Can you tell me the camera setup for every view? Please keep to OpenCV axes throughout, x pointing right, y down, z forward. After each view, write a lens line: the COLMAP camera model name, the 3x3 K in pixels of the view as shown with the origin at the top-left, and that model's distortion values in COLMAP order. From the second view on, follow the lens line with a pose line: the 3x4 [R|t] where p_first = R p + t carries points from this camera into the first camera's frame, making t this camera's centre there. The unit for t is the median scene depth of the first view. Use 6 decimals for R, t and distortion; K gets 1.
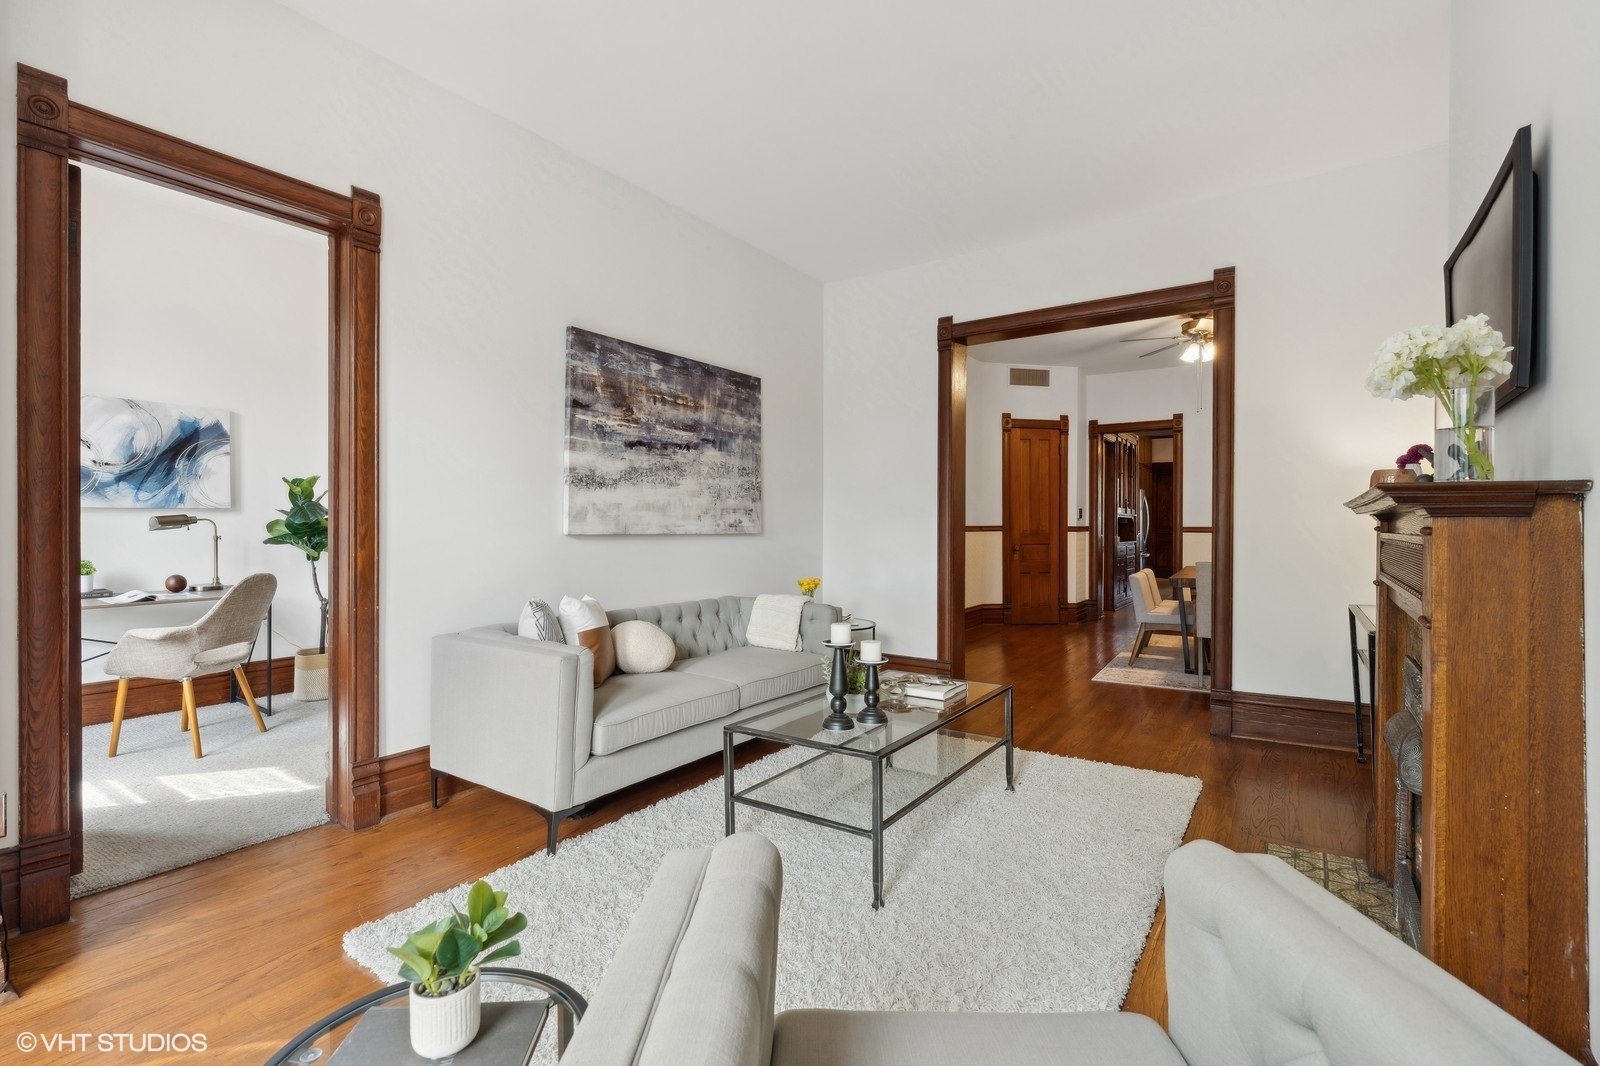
lens RADIAL K [[735.8, 0, 801.5], [0, 735.8, 525.1], [0, 0, 1]] dist [-0.014256, 0.000178]
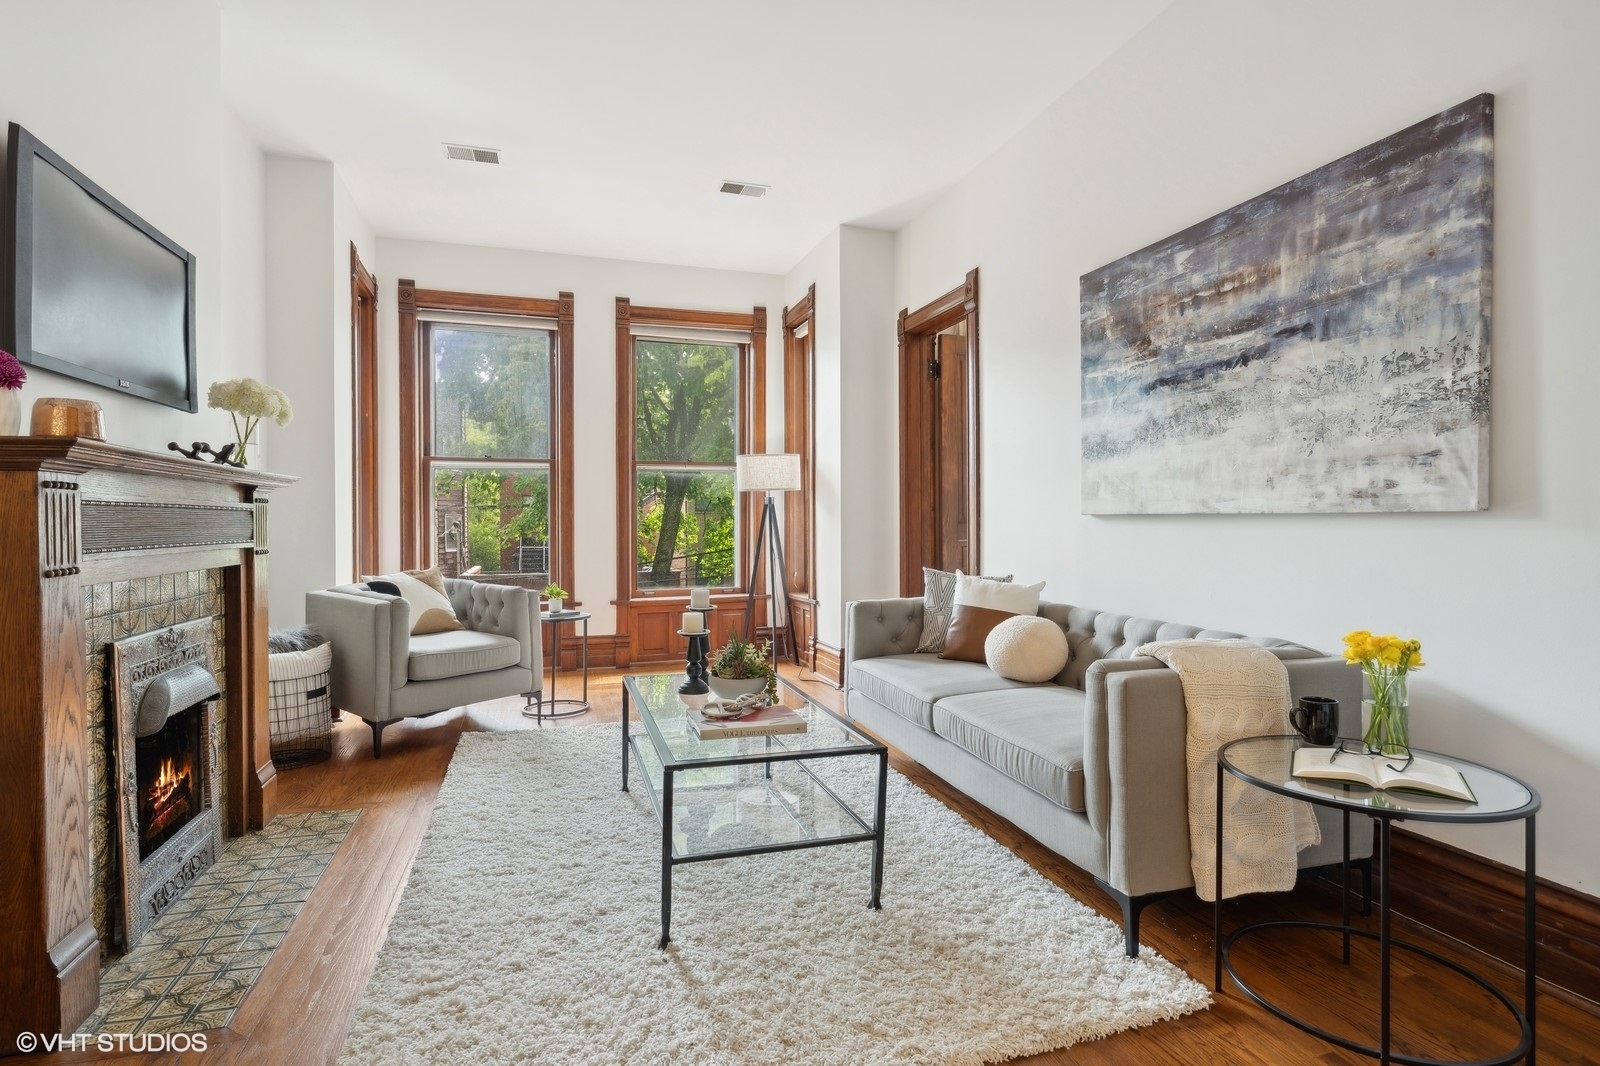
lens RADIAL K [[810.8, 0, 794.1], [0, 810.8, 526.4], [0, 0, 1]] dist [0.003723, 0.000292]
pose [[-0.627187, 0.000214, -0.778869, 0.582569], [-0.003221, 0.999991, 0.002868, 0.022759], [0.778862, 0.004308, -0.627180, 1.194929]]
